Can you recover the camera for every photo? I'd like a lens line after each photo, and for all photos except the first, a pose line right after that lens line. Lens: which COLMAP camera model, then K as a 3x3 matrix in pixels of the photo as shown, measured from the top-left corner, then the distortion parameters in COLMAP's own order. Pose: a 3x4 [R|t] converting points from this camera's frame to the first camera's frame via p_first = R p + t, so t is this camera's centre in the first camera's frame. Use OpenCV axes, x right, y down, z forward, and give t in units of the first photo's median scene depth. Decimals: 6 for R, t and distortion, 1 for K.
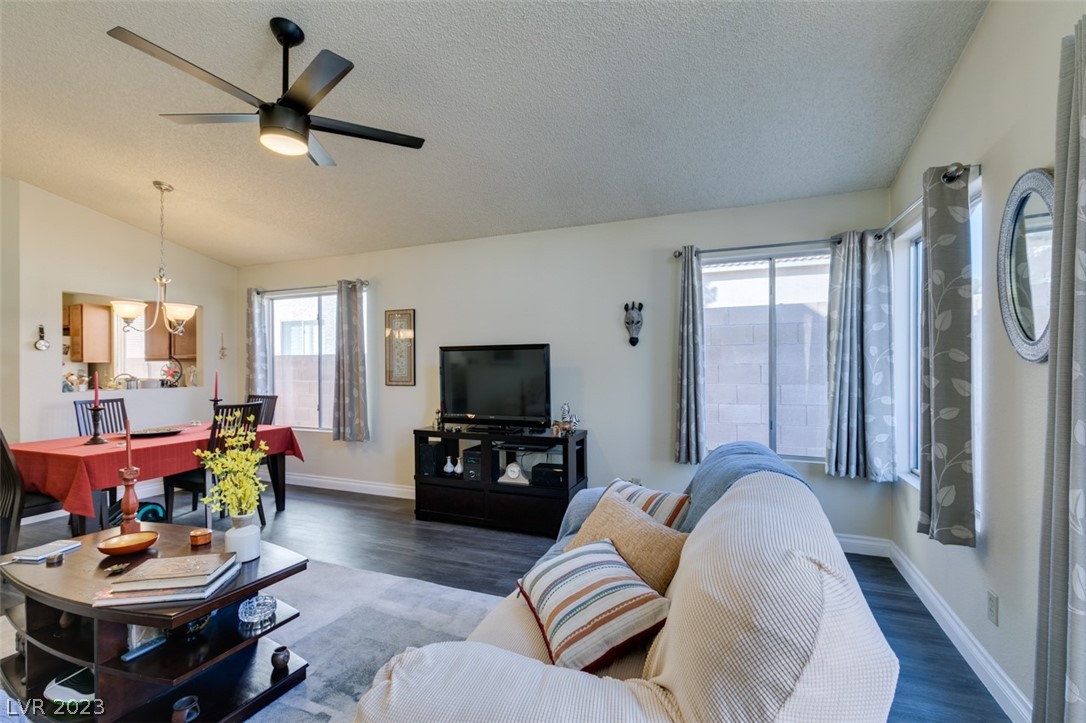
lens RADIAL K [[484.7, 0, 538.5], [0, 484.7, 363.8], [0, 0, 1]] dist [0.003989, 0.000339]
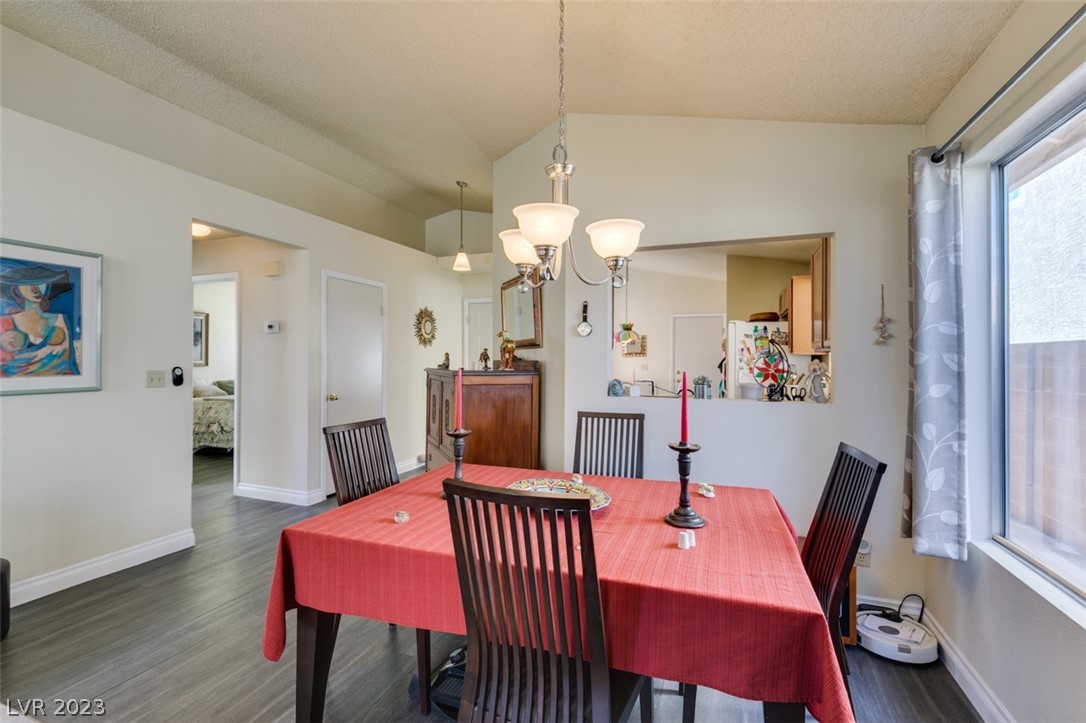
lens RADIAL K [[488.1, 0, 540.7], [0, 488.1, 357.7], [0, 0, 1]] dist [-0.000675, -0.000219]
pose [[0.028962, 0.000443, -0.999580, -0.298708], [-0.004704, 0.999989, 0.000307, 0.004196], [0.999569, 0.004693, 0.028964, 0.922459]]
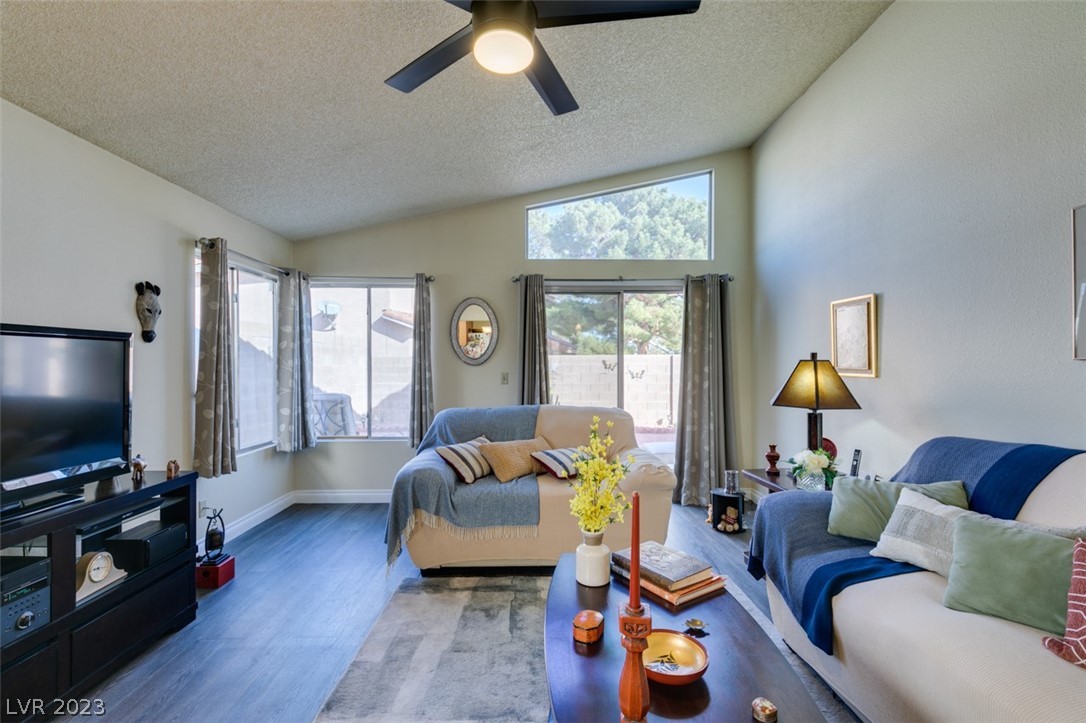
lens RADIAL K [[484.7, 0, 538.5], [0, 484.7, 363.8], [0, 0, 1]] dist [0.003989, 0.000339]
pose [[-0.410637, 0.008409, 0.911760, -0.671732], [0.006664, 0.999958, -0.006221, 0.003514], [-0.911775, 0.003522, -0.410676, 0.711331]]
